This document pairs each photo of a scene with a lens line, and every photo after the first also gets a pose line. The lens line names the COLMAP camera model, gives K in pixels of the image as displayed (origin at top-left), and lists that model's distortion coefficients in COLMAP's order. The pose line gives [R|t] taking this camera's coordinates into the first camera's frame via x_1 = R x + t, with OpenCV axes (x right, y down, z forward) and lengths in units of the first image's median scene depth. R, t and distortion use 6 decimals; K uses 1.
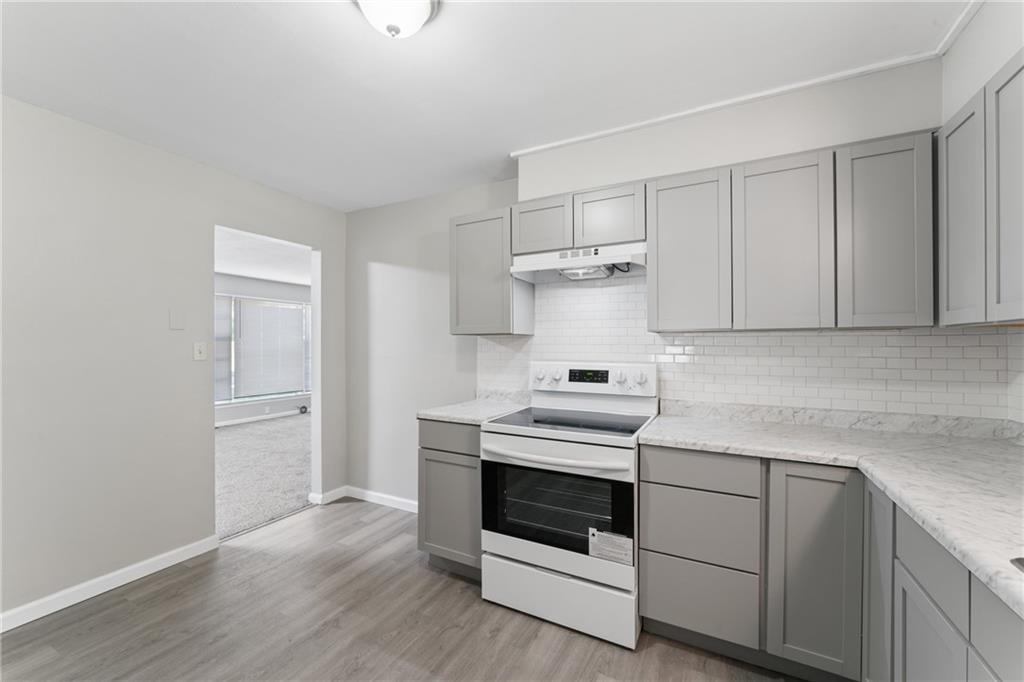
lens RADIAL K [[408.5, 0, 509.4], [0, 408.5, 345.9], [0, 0, 1]] dist [-0.000339, 0.000735]
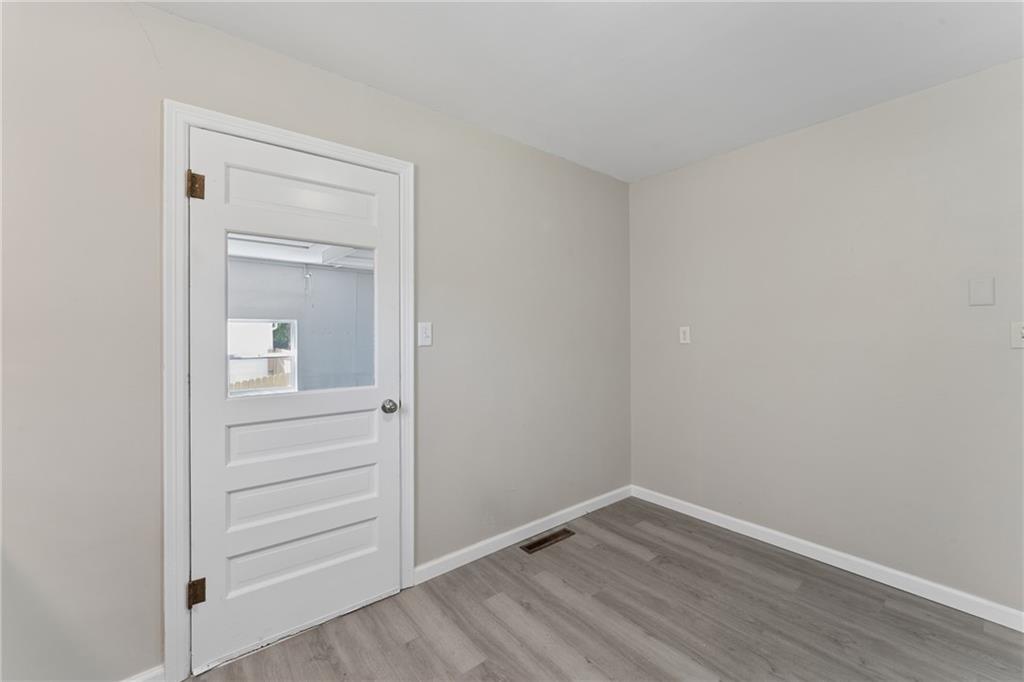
lens RADIAL K [[408.5, 0, 510.2], [0, 408.5, 336.3], [0, 0, 1]] dist [-0.000339, 0.000735]
pose [[-0.394766, 0.001628, -0.918780, 0.272433], [0.009484, 0.999952, -0.002303, 0.013529], [0.918733, -0.009623, -0.394763, 0.642379]]
